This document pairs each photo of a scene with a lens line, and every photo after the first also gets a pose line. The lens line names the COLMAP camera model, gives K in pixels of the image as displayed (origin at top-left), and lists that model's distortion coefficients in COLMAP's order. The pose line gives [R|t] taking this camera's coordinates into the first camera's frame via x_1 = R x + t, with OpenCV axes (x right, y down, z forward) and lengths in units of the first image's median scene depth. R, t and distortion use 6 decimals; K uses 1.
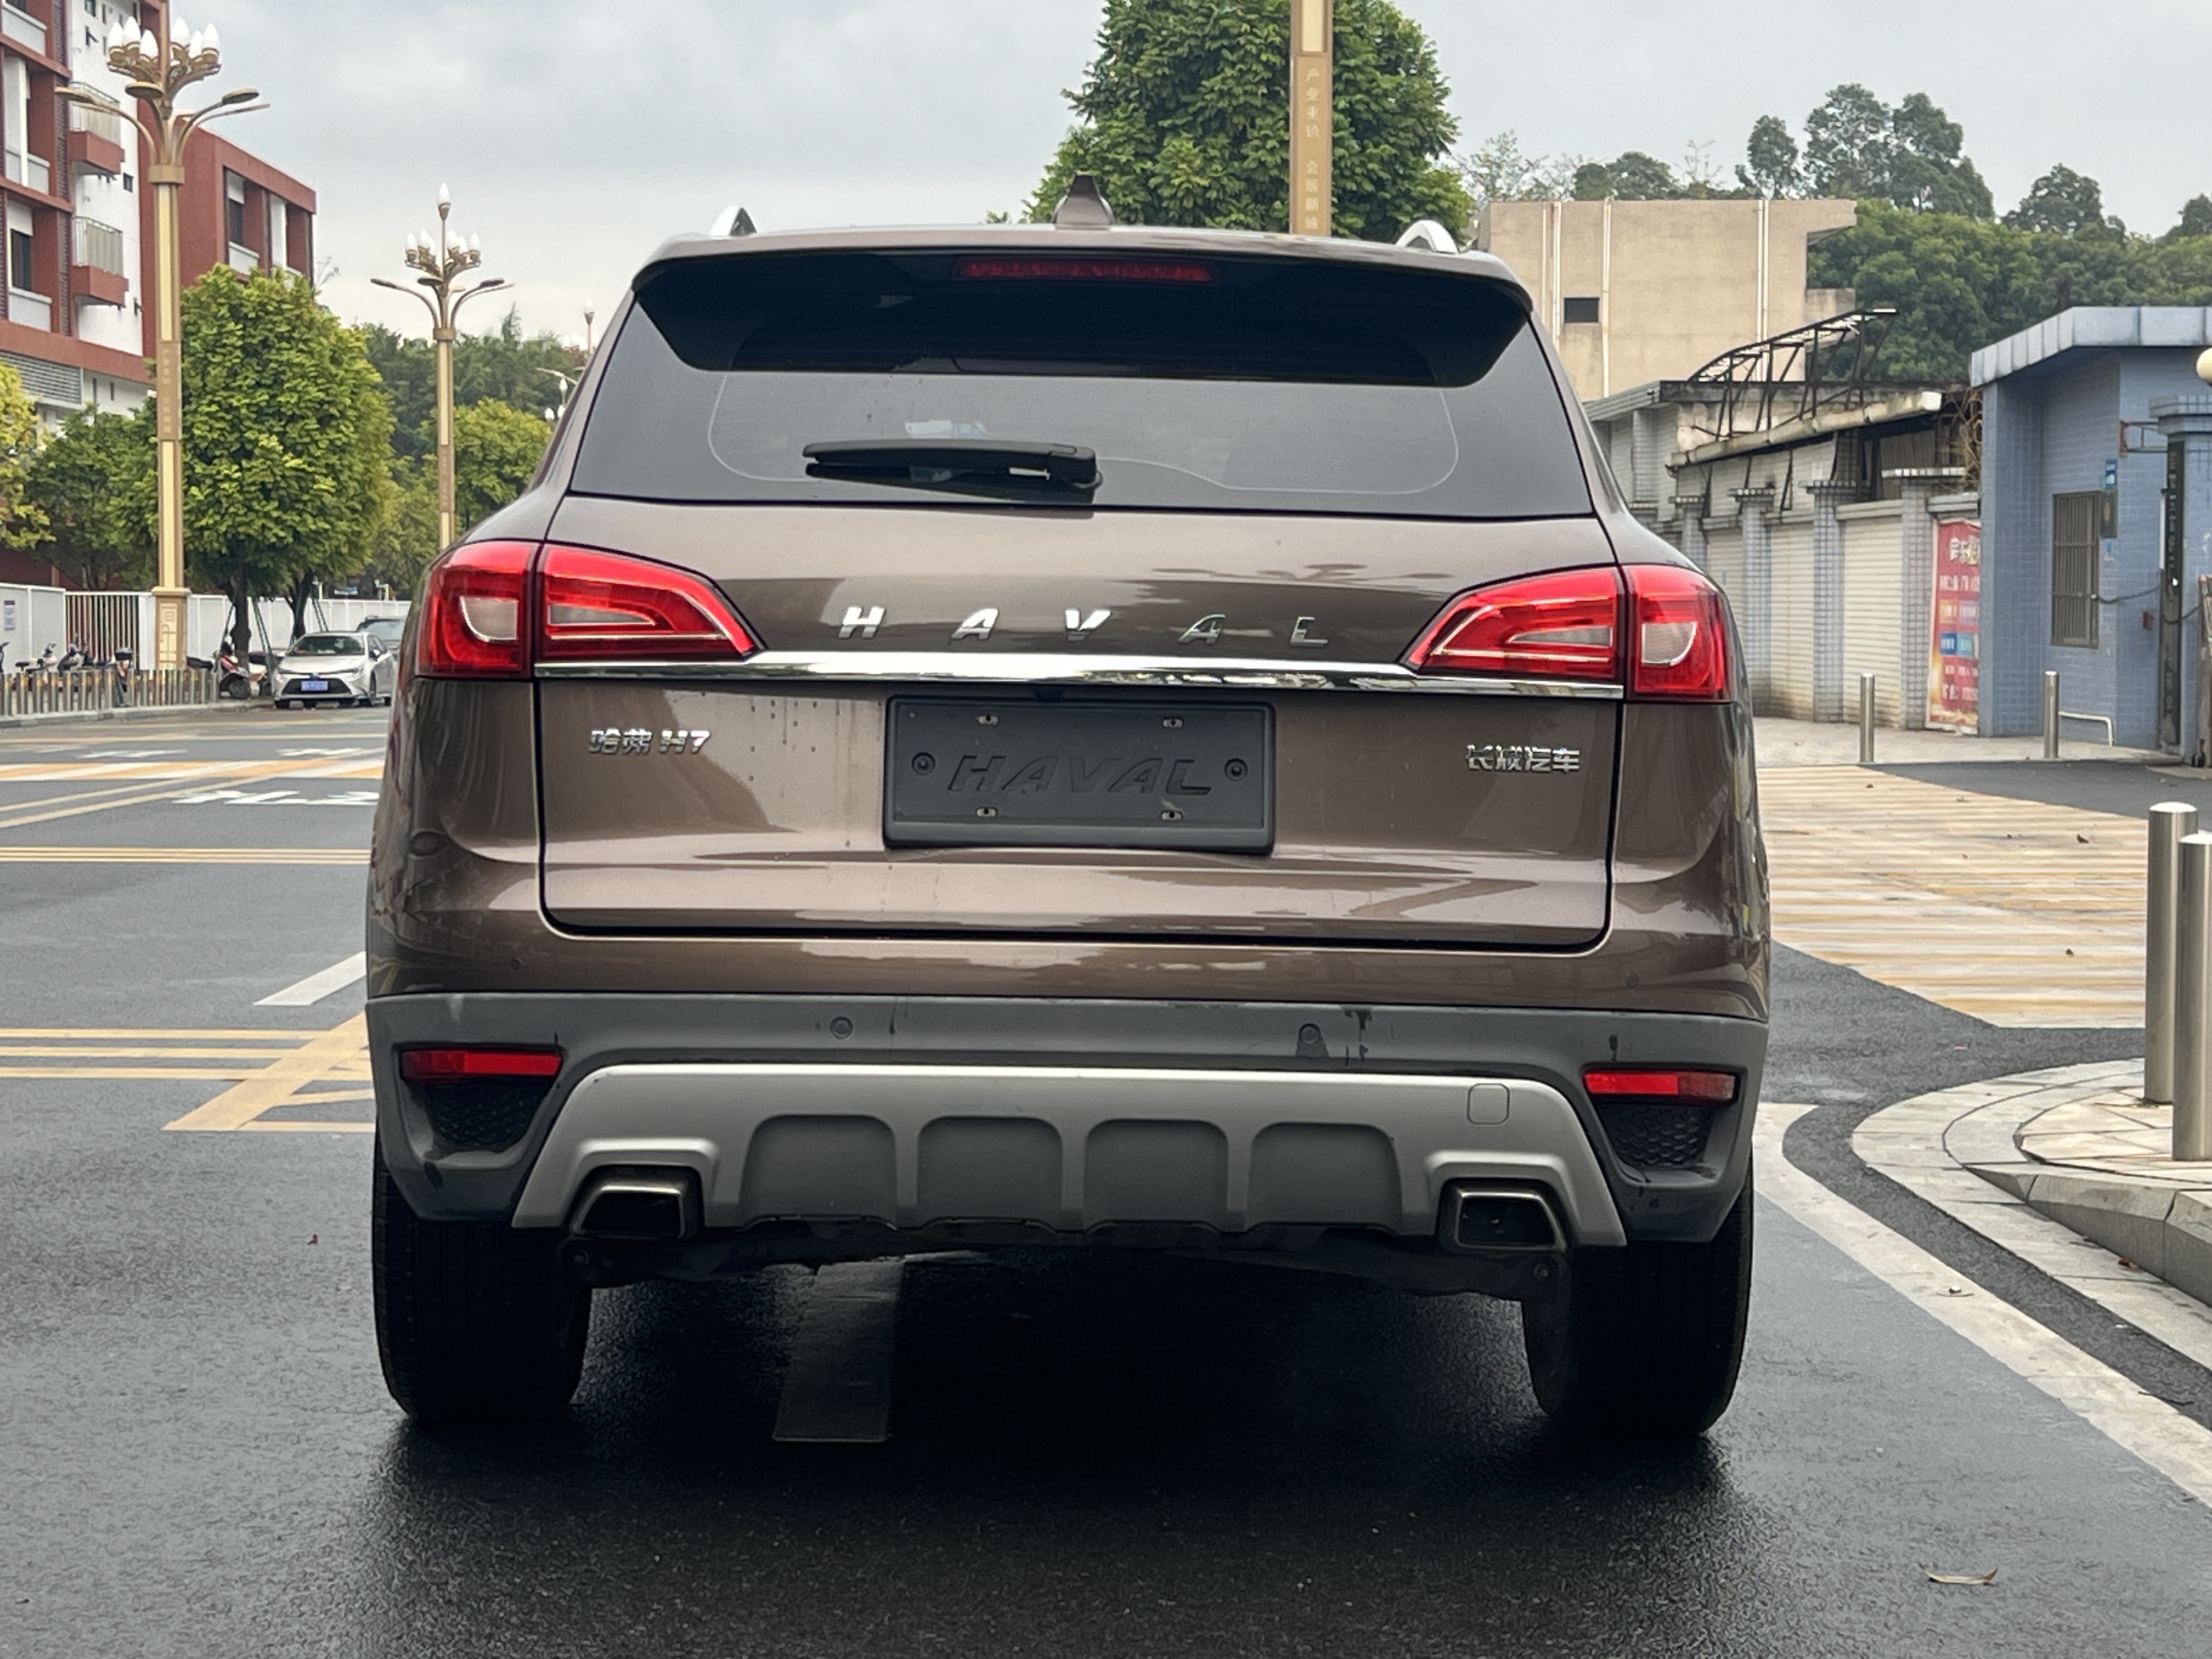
lens RADIAL K [[4483.4, 0, 1106.0], [0, 4483.4, 829.5], [0, 0, 1]] dist [0.055688, 0.220863]
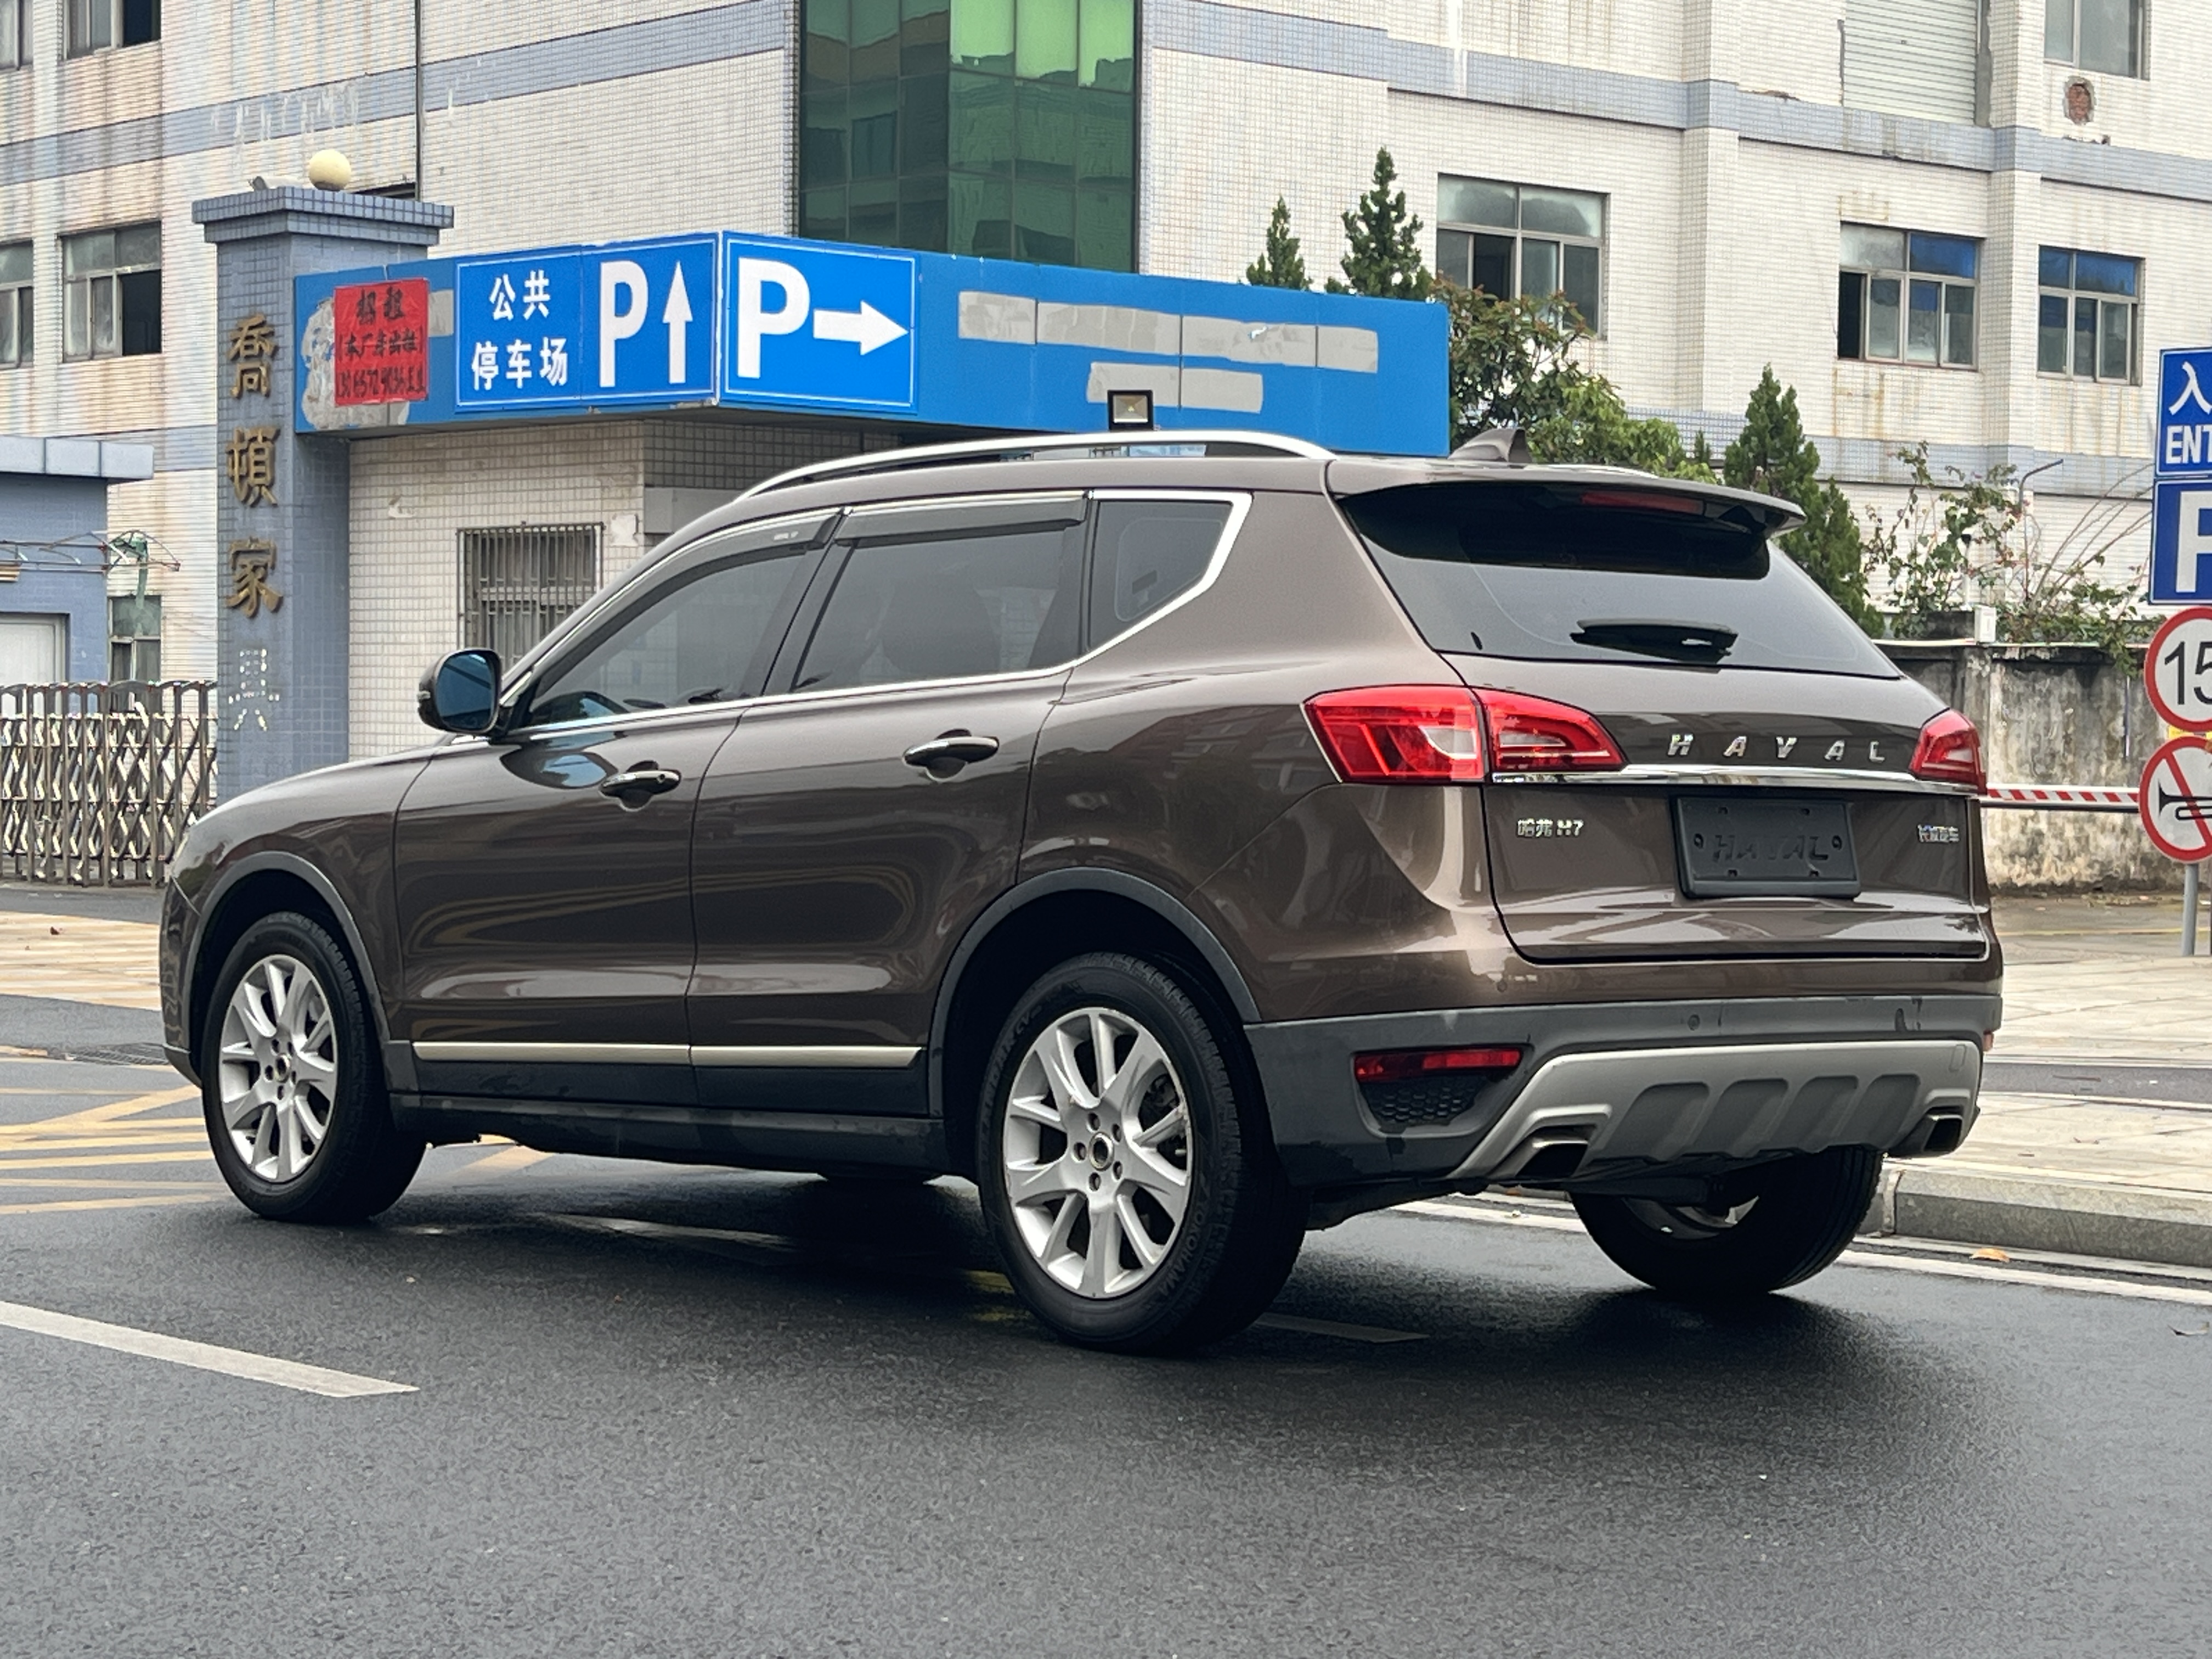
lens RADIAL K [[4623.5, 0, 1106.0], [0, 4623.5, 829.5], [0, 0, 1]] dist [-0.041789, -0.100770]
pose [[0.761364, -0.007313, 0.648284, -1.166098], [0.022270, 0.999641, -0.014879, -0.000500], [-0.647942, 0.025765, 0.761254, -0.024392]]
